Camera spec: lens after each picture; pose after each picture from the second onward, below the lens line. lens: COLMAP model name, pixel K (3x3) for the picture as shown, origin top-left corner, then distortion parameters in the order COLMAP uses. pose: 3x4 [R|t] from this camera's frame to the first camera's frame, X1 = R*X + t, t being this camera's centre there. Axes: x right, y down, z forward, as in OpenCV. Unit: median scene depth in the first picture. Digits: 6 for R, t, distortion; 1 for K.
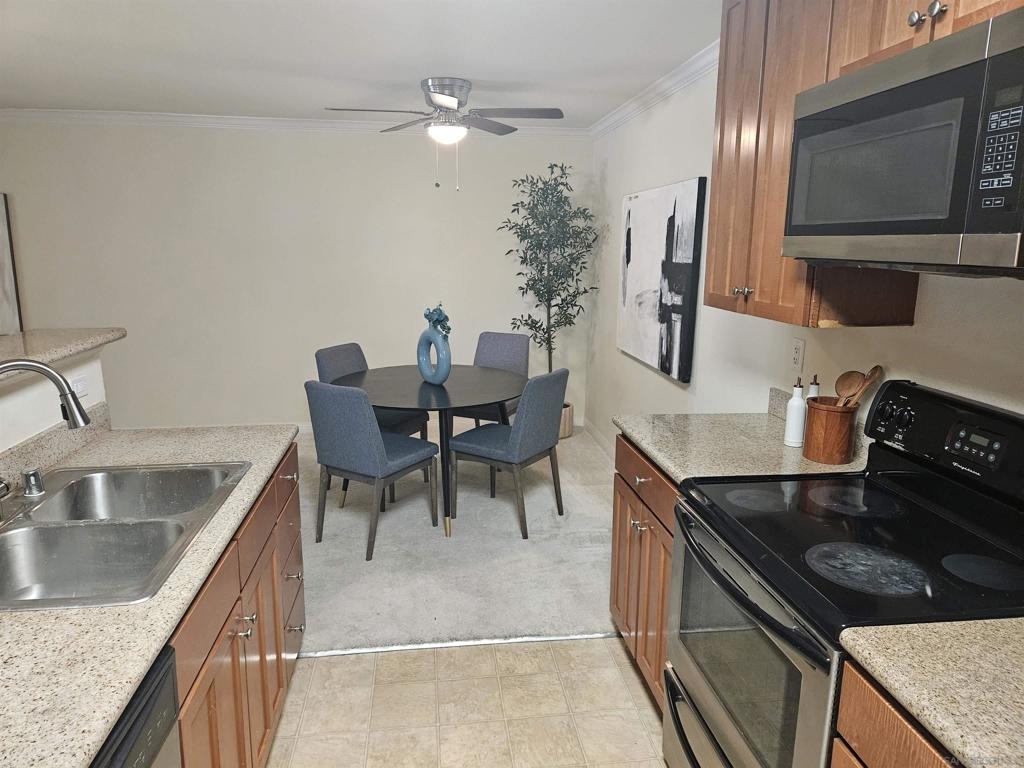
lens RADIAL K [[692.2, 0, 514.9], [0, 692.2, 375.5], [0, 0, 1]] dist [0.076272, -0.057364]
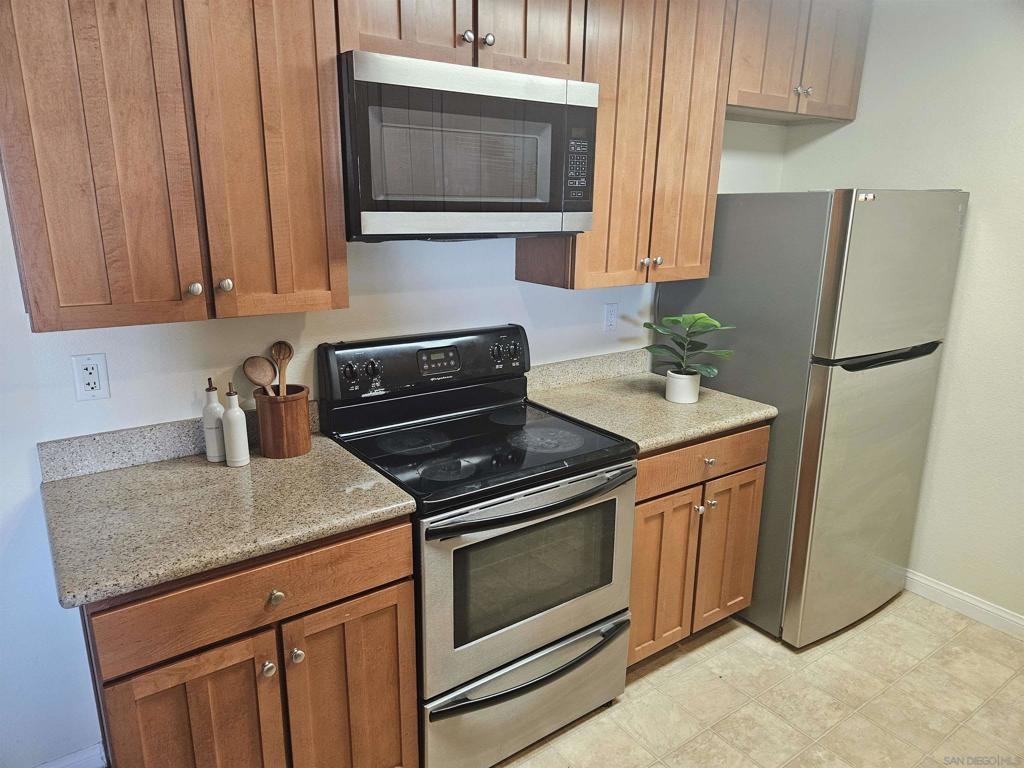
lens RADIAL K [[692.2, 0, 515.4], [0, 692.2, 389.1], [0, 0, 1]] dist [0.076272, -0.057364]
pose [[-0.482356, -0.274875, 0.831731, -0.266744], [0.132350, 0.915723, 0.379388, -0.160115], [-0.865919, 0.293080, -0.405325, 0.659512]]
